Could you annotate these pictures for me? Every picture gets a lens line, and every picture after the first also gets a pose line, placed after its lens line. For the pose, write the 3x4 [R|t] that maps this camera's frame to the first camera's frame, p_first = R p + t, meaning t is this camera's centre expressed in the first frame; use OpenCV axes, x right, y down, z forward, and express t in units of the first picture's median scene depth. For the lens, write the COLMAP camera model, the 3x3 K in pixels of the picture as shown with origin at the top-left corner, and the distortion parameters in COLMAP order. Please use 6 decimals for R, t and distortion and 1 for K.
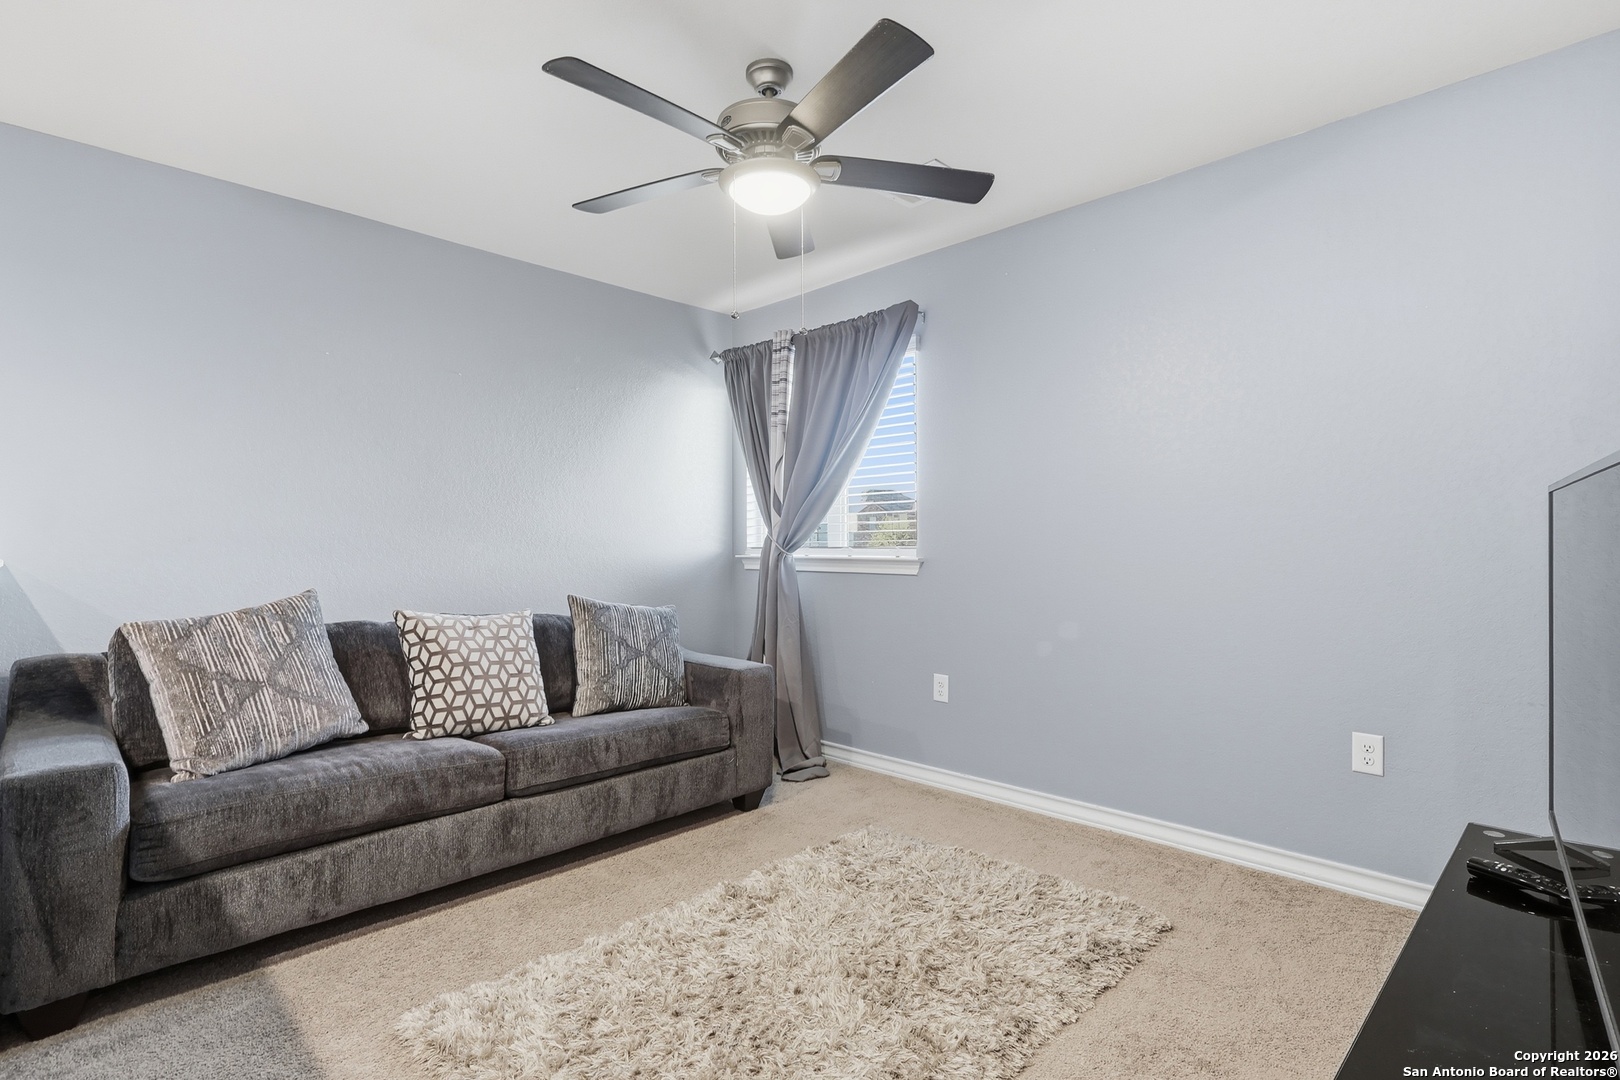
lens RADIAL K [[767.3, 0, 806.1], [0, 767.3, 546.6], [0, 0, 1]] dist [0.000567, -0.000215]
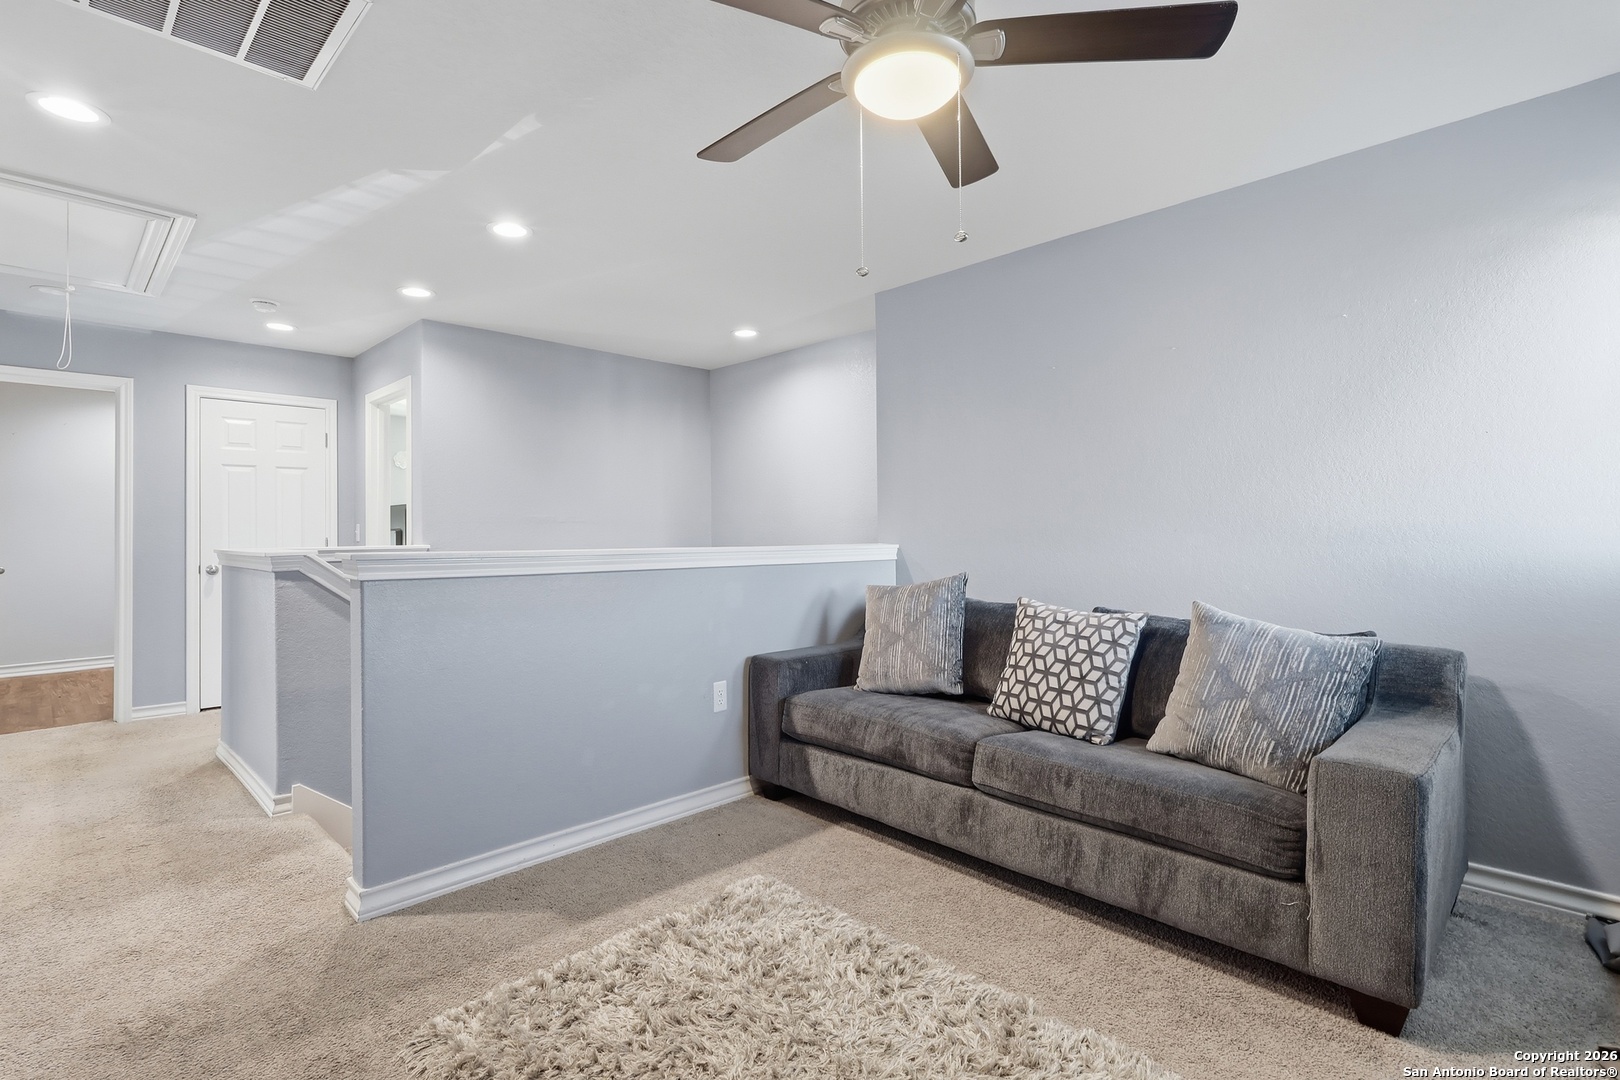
lens RADIAL K [[767.3, 0, 805.9], [0, 767.3, 533.8], [0, 0, 1]] dist [0.000567, -0.000215]
pose [[-0.023605, 0.002773, -0.999718, 0.592423], [0.002580, 0.999993, 0.002713, -0.010846], [0.999718, -0.002515, -0.023612, 0.755856]]
